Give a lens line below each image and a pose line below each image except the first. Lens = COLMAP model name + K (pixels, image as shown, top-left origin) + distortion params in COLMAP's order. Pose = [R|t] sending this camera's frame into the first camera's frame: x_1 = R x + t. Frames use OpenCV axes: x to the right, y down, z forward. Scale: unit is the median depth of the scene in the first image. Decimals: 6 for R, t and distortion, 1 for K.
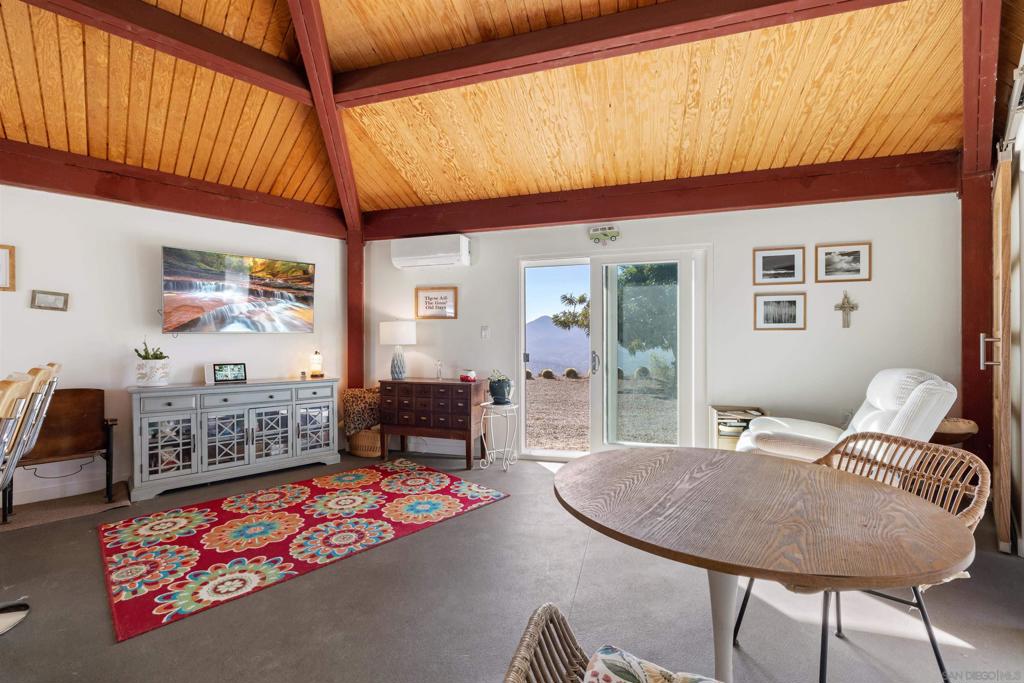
lens RADIAL K [[448.0, 0, 509.3], [0, 448.0, 344.9], [0, 0, 1]] dist [0.002012, 0.000219]
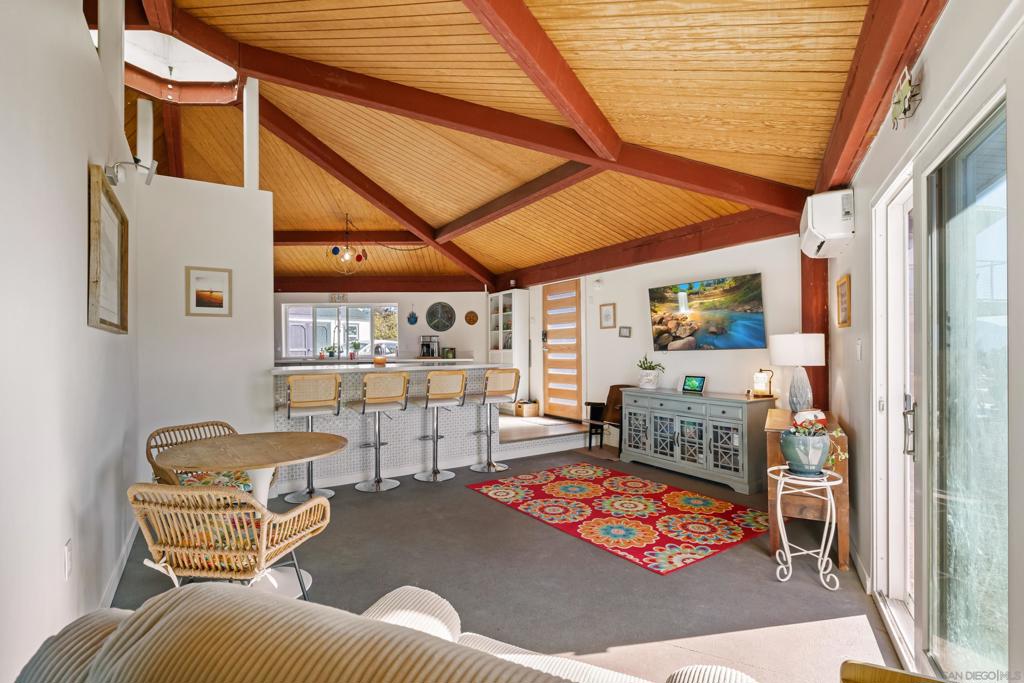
lens RADIAL K [[496.5, 0, 509.6], [0, 496.5, 343.2], [0, 0, 1]] dist [-0.000094, -0.000076]
pose [[-0.216421, -0.006938, -0.976275, 0.834403], [0.000481, 0.999974, -0.007213, -0.039721], [0.976300, -0.002030, -0.216412, 0.904627]]
